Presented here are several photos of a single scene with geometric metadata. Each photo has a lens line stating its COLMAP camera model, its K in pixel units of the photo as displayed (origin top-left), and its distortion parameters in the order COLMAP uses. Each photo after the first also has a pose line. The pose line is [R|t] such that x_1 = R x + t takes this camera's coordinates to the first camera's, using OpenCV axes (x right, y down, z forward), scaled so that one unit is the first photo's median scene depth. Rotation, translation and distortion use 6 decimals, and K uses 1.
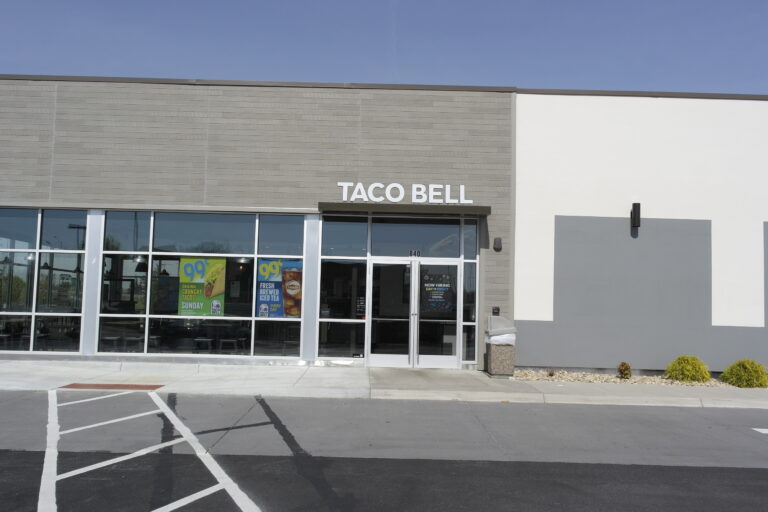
lens RADIAL K [[661.8, 0, 384.0], [0, 661.8, 256.0], [0, 0, 1]] dist [0.006428, 0.002082]
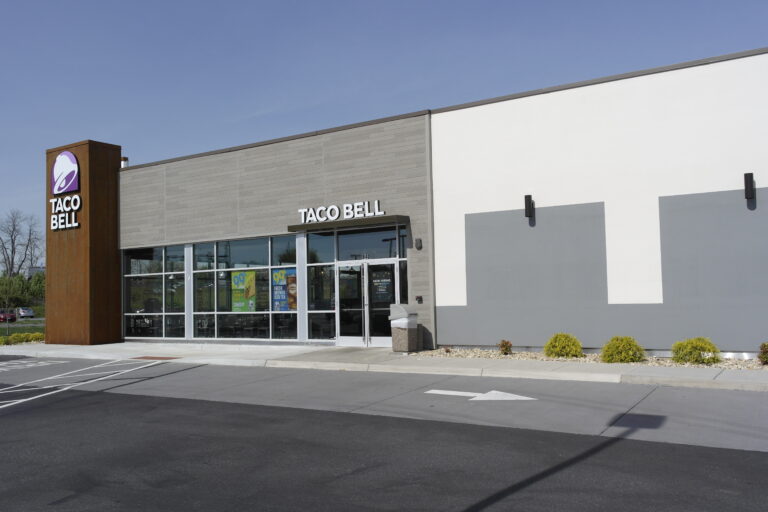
lens RADIAL K [[661.8, 0, 384.0], [0, 661.8, 256.0], [0, 0, 1]] dist [0.006428, 0.002082]
pose [[0.847653, -0.077952, -0.524793, 0.744091], [0.086460, 0.996221, -0.008326, 0.008567], [0.523459, -0.038316, 0.851189, -0.058071]]
